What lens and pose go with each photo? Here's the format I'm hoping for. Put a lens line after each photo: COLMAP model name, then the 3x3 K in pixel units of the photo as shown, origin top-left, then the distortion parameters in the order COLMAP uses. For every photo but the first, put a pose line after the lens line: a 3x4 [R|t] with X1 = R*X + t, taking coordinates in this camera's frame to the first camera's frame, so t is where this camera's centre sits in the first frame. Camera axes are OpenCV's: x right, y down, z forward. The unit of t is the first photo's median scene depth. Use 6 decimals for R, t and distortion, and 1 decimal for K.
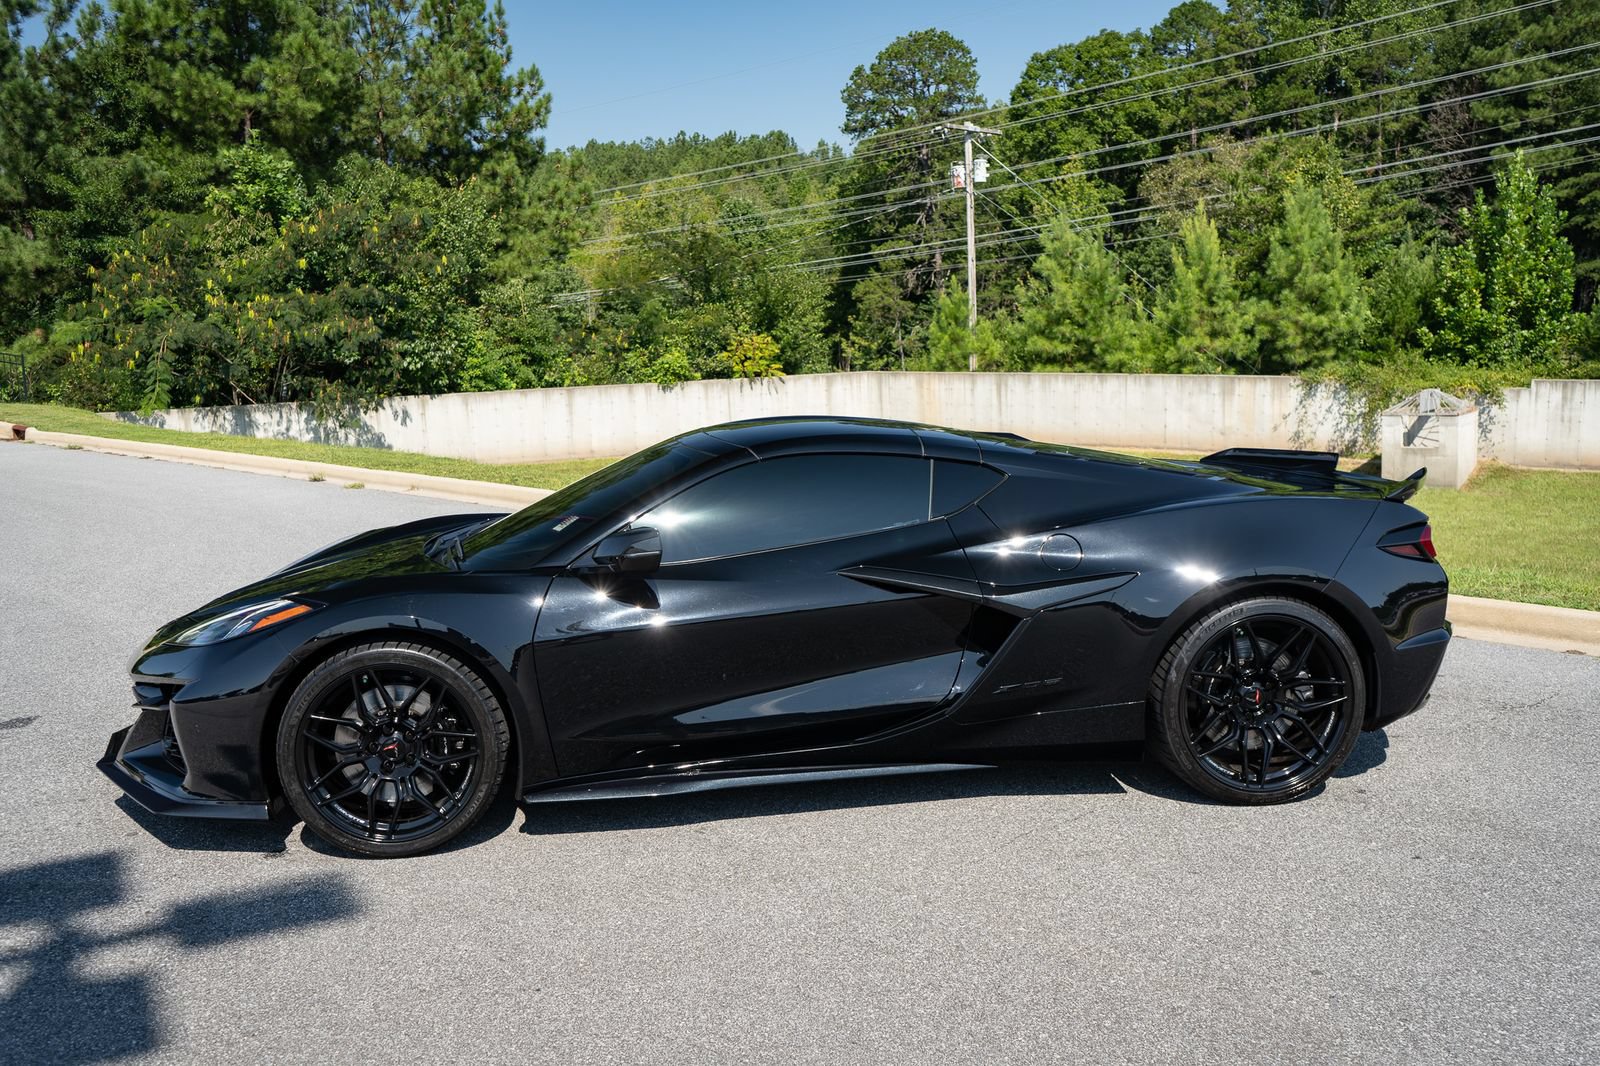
lens RADIAL K [[1478.1, 0, 799.6], [0, 1478.1, 533.9], [0, 0, 1]] dist [-0.008311, 0.025248]
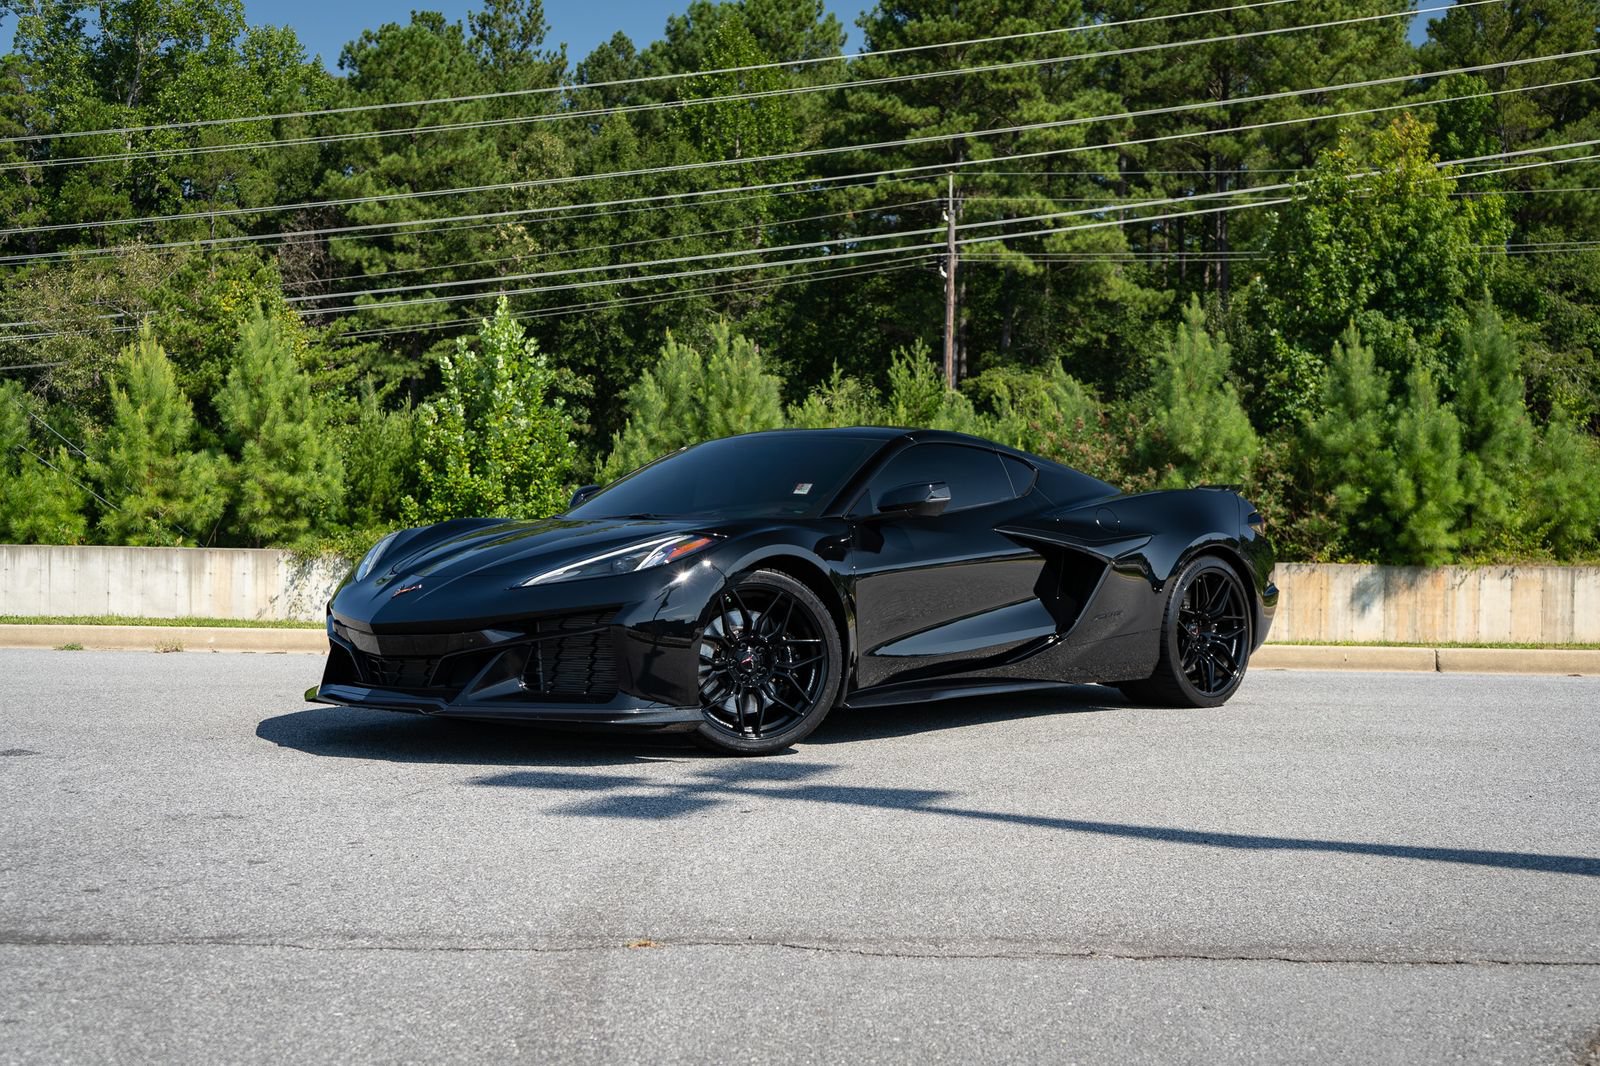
lens RADIAL K [[2123.6, 0, 794.2], [0, 2123.6, 533.2], [0, 0, 1]] dist [0.025241, 0.001642]
pose [[0.770481, 0.022967, 0.637049, -0.164296], [0.064457, 0.991422, -0.113700, 0.029152], [-0.634196, 0.128666, 0.762391, -0.038027]]
